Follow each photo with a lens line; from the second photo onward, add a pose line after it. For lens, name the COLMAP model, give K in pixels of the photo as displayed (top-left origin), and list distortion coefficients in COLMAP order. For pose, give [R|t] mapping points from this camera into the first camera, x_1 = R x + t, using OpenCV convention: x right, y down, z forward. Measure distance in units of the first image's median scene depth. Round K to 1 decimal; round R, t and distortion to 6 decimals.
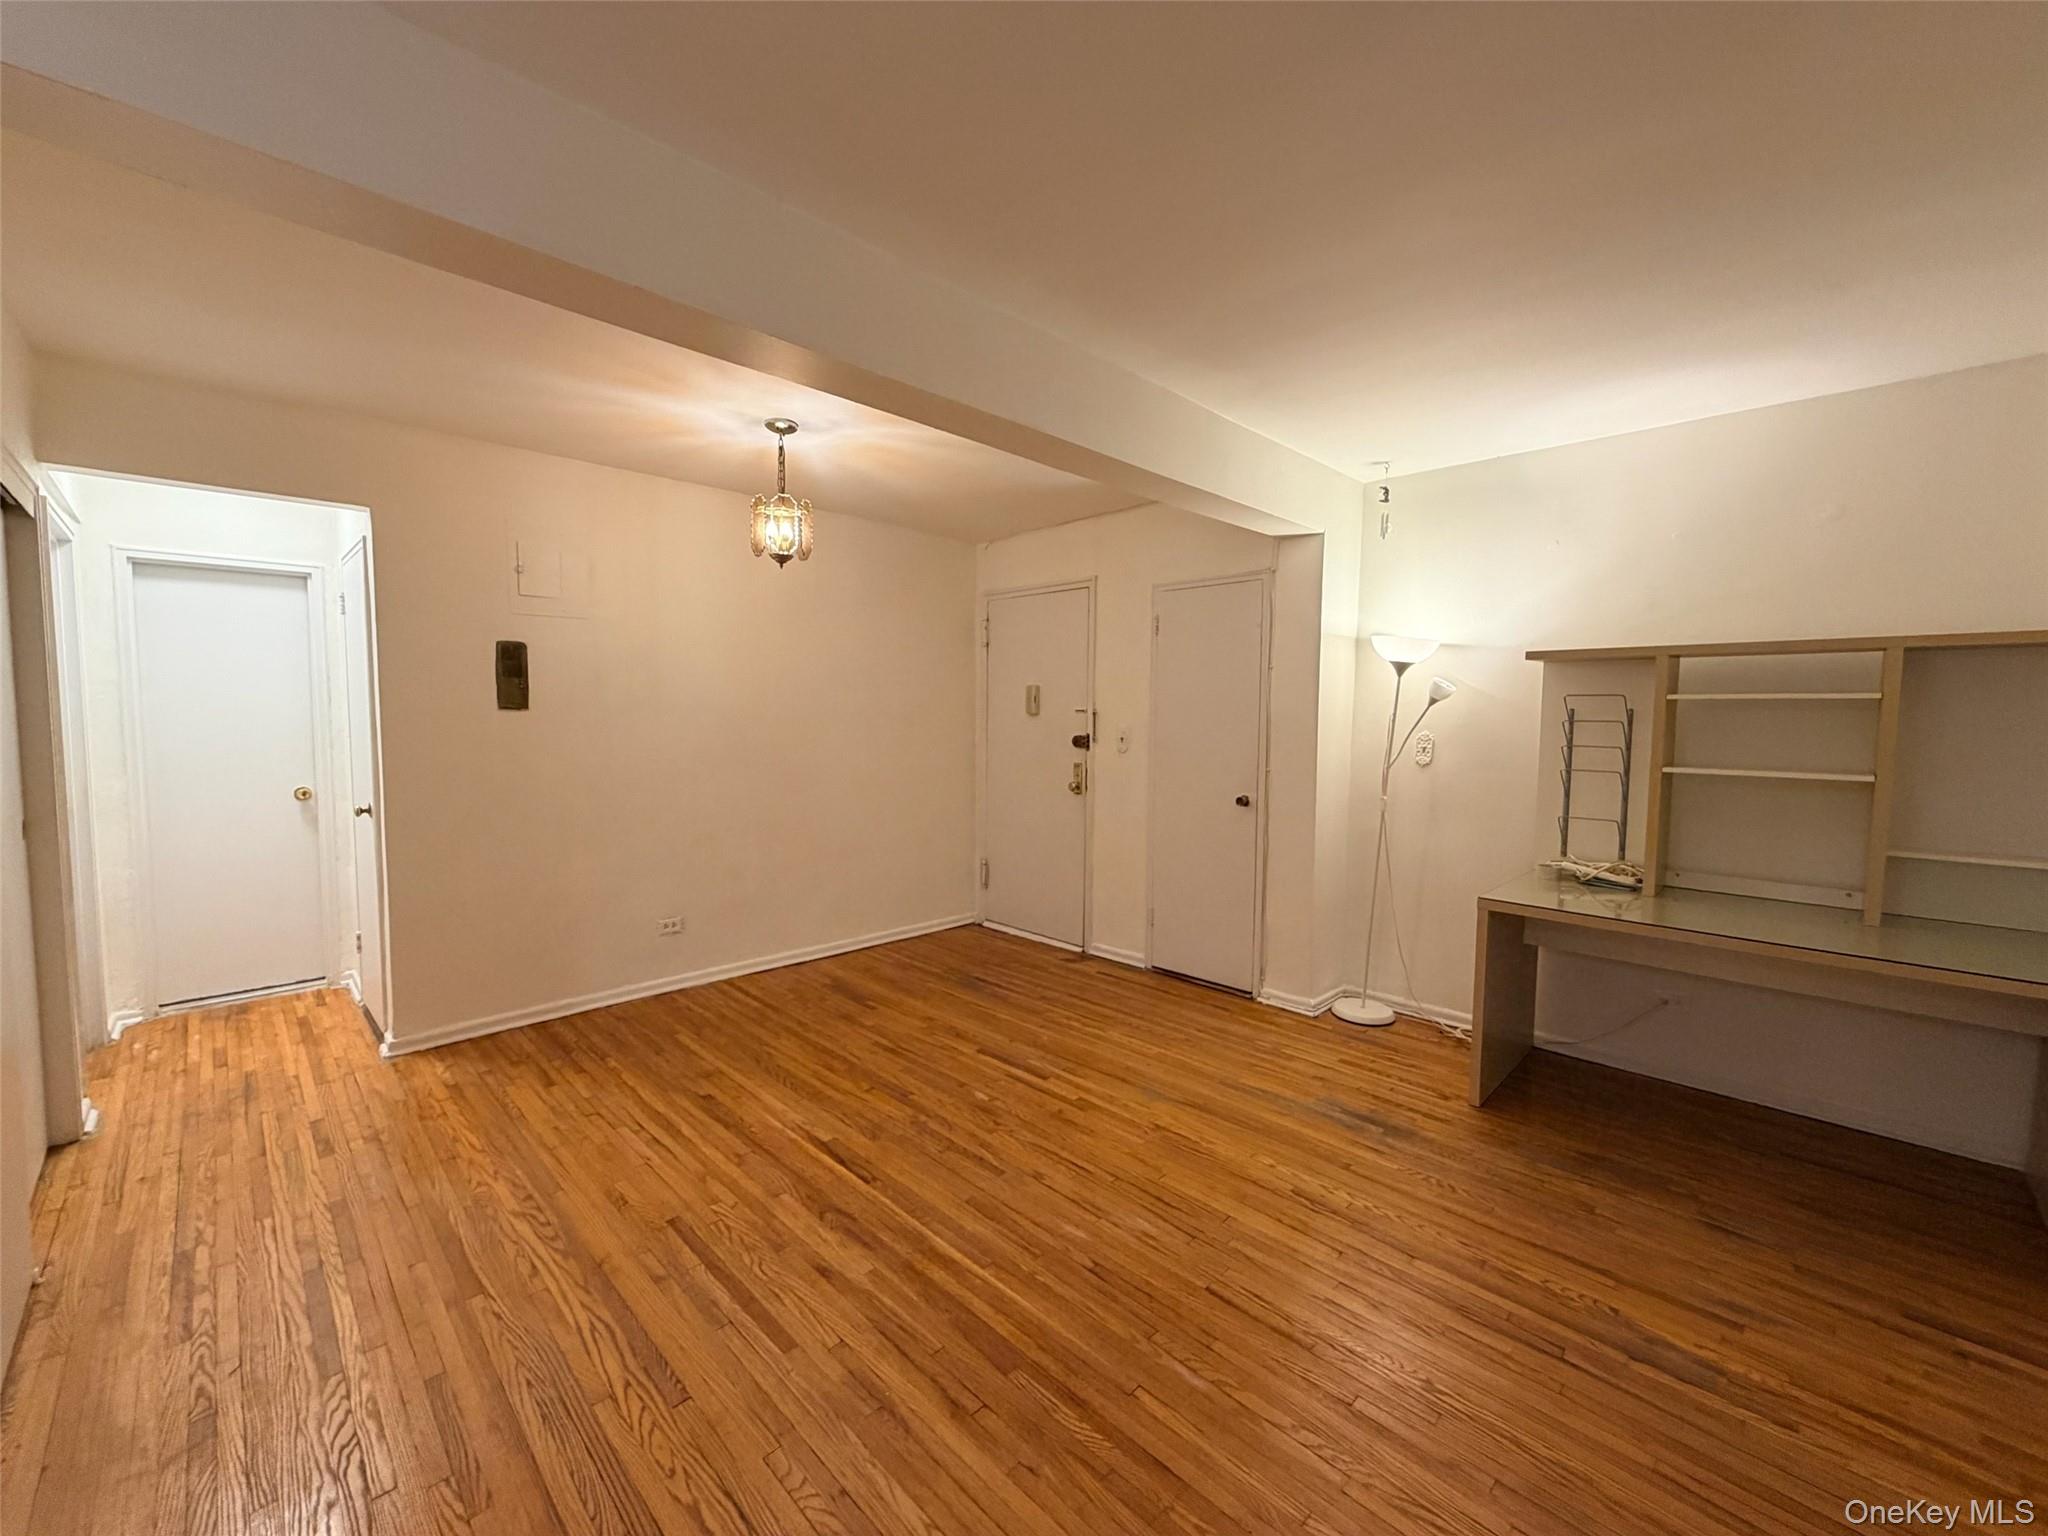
lens RADIAL K [[820.8, 0, 1017.5], [0, 820.8, 765.2], [0, 0, 1]] dist [0.003793, -0.001095]
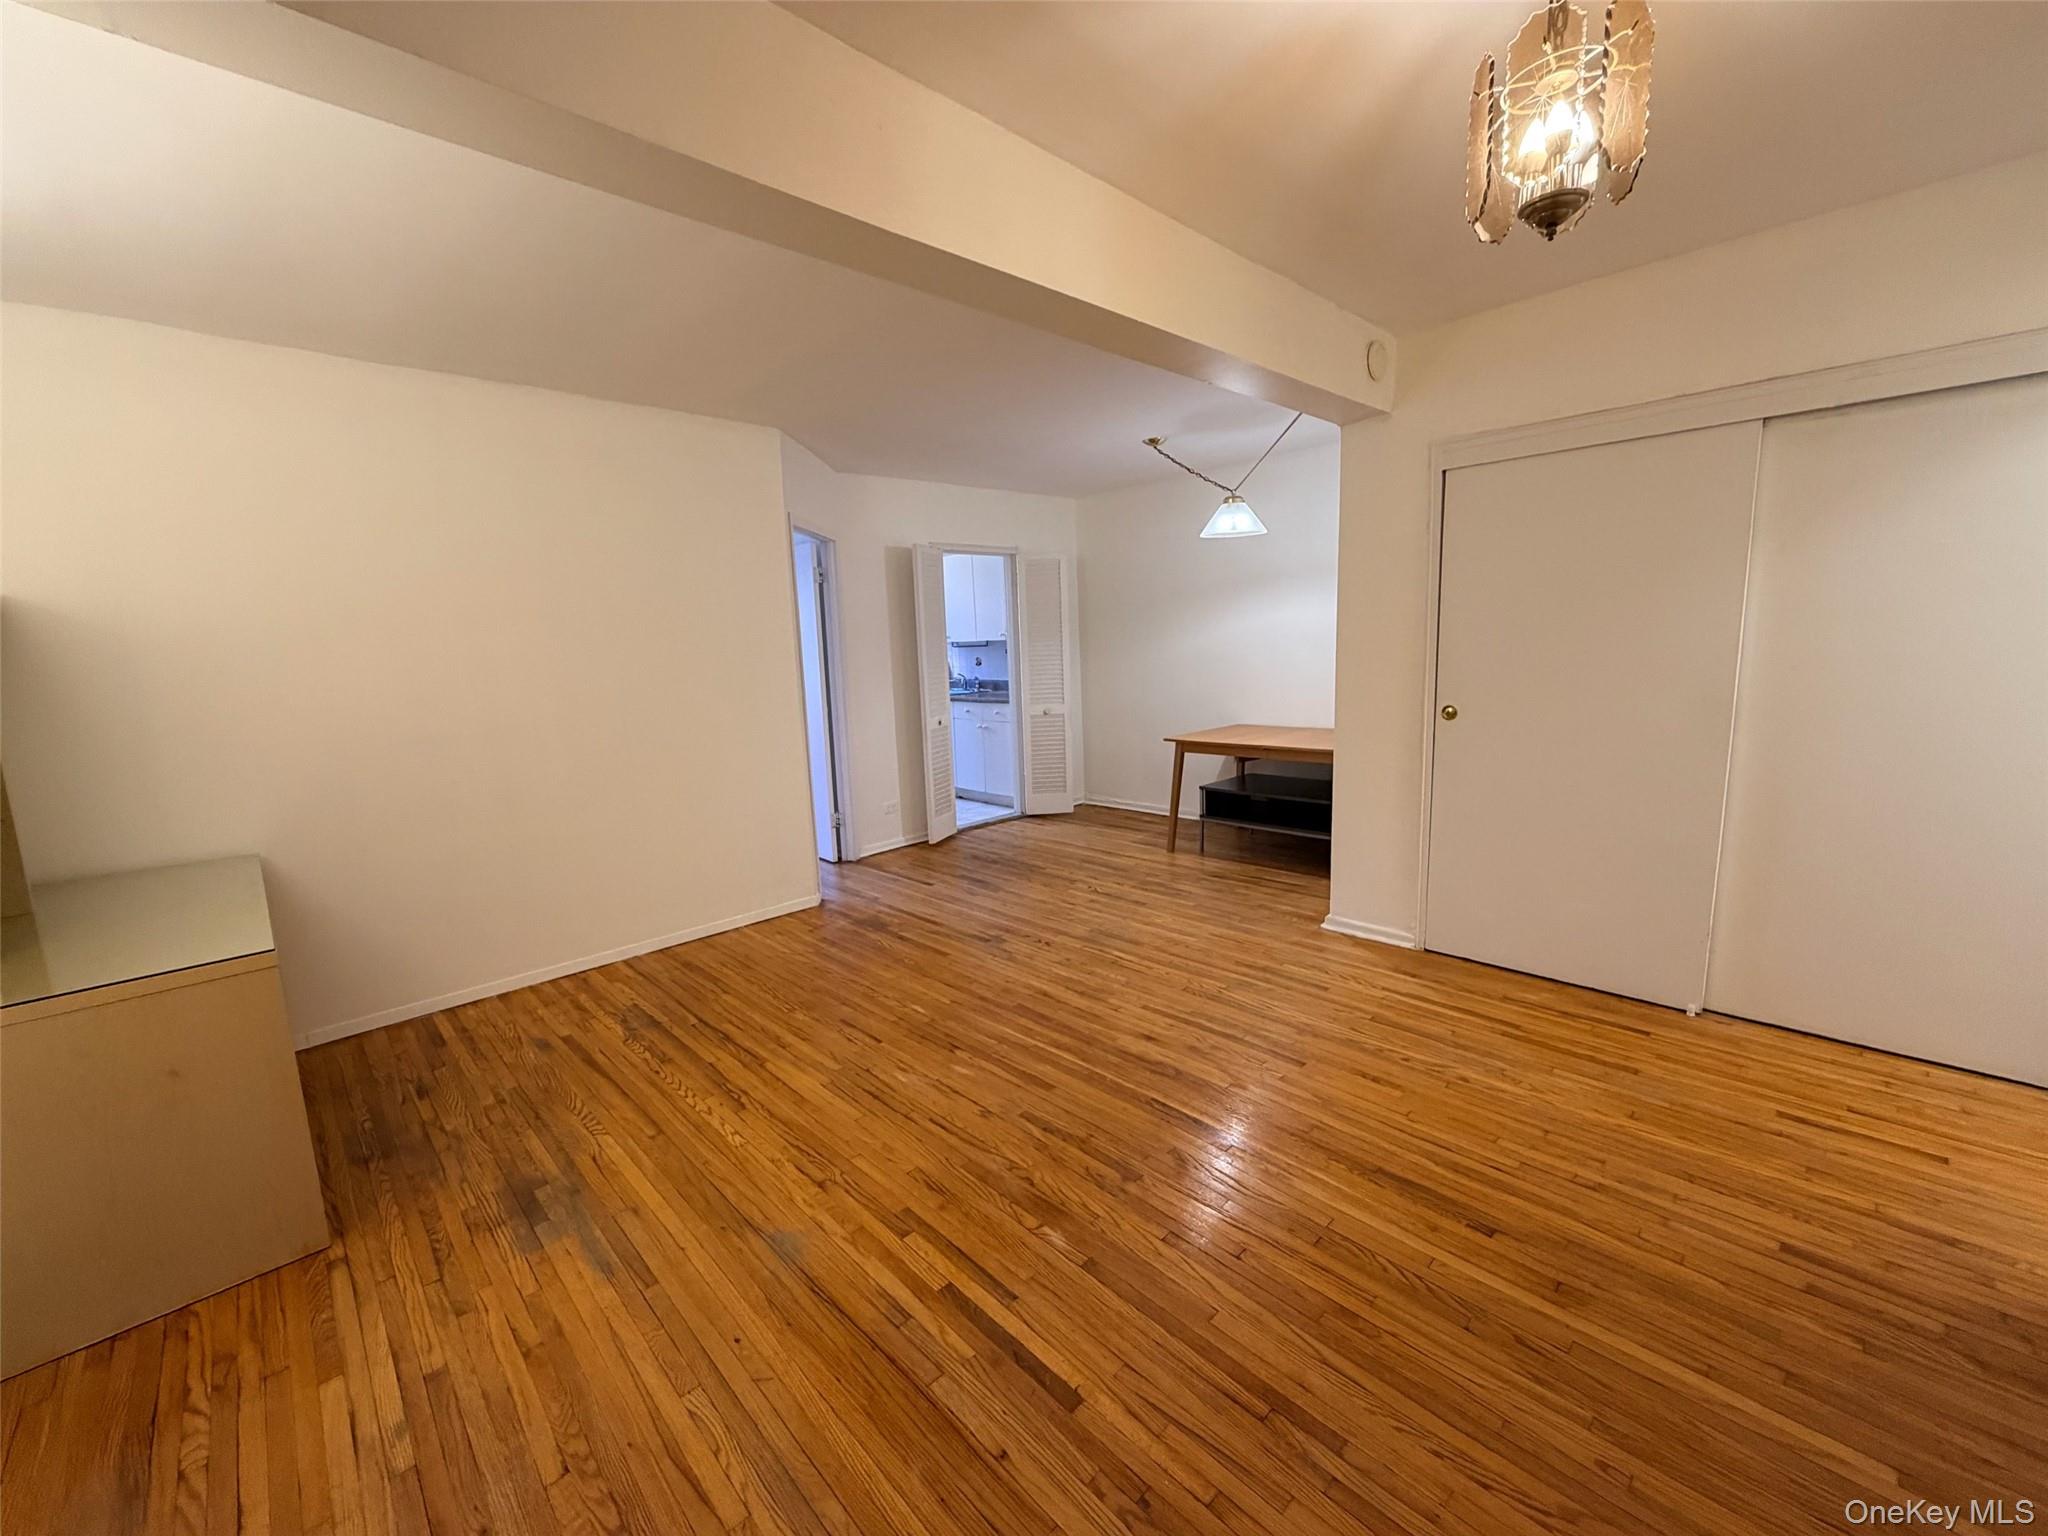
lens RADIAL K [[820.8, 0, 1019.1], [0, 820.8, 775.3], [0, 0, 1]] dist [0.003793, -0.001095]
pose [[-0.999303, 0.029892, 0.022355, -0.049817], [0.034220, 0.972875, 0.228787, -0.119701], [-0.014910, 0.229393, -0.973220, 1.890297]]
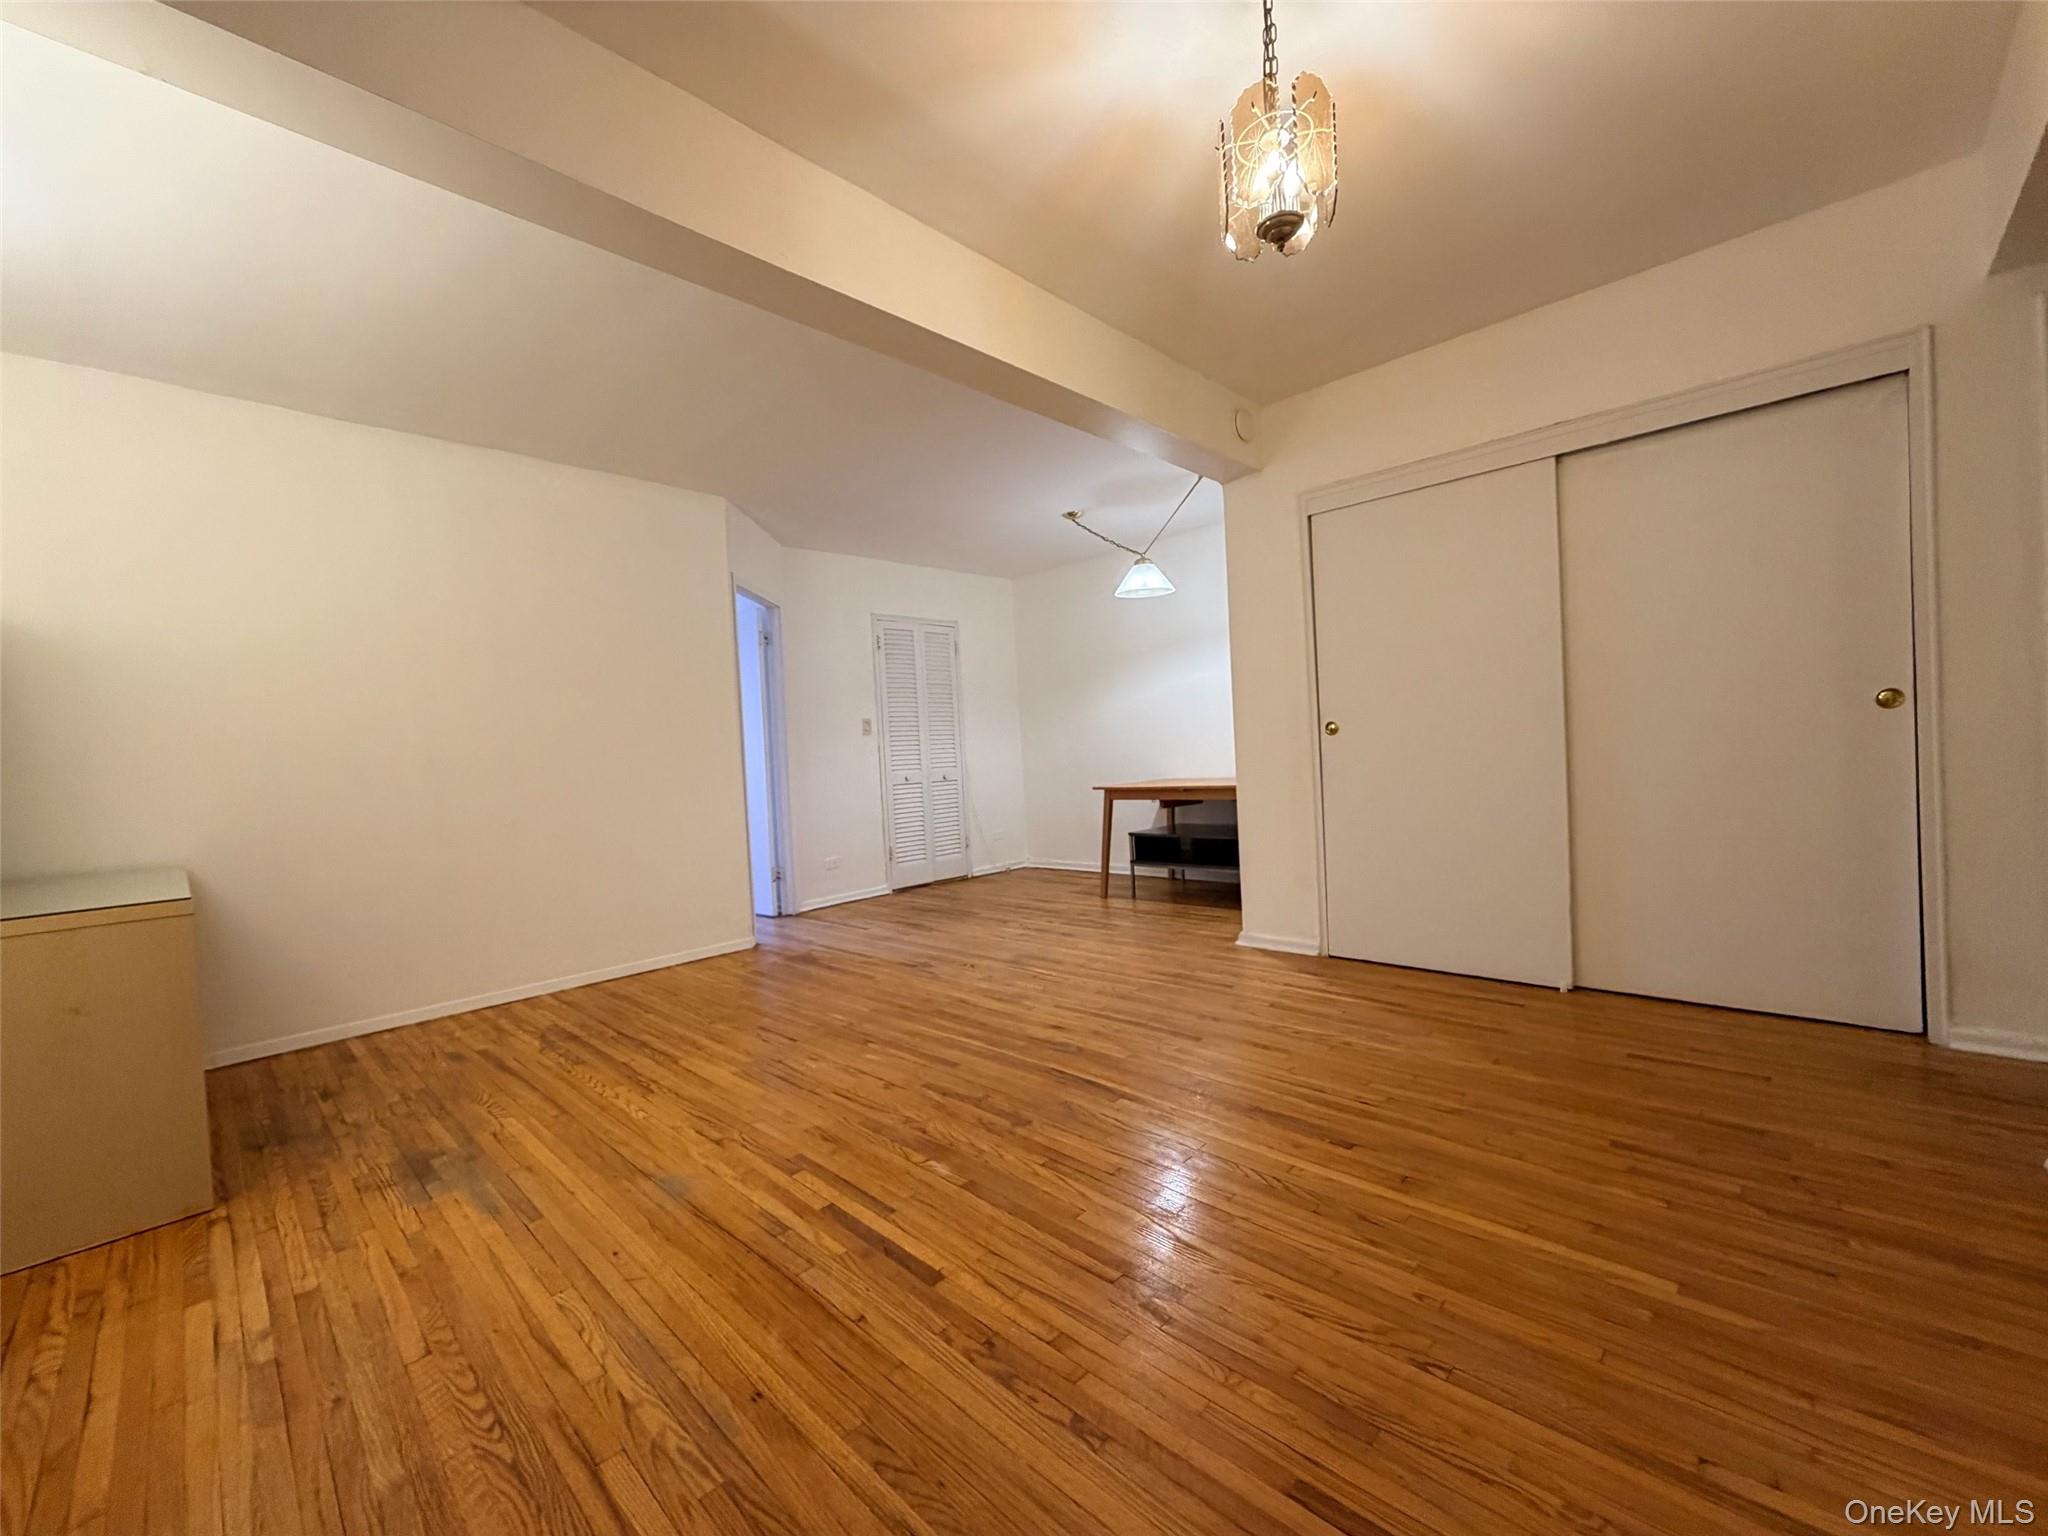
lens RADIAL K [[820.8, 0, 1019.5], [0, 820.8, 774.8], [0, 0, 1]] dist [0.003793, -0.001095]
pose [[-0.998695, 0.046799, -0.020452, -0.134467], [0.044668, 0.994525, 0.094475, 0.030728], [0.024761, 0.093438, -0.995317, 2.003011]]
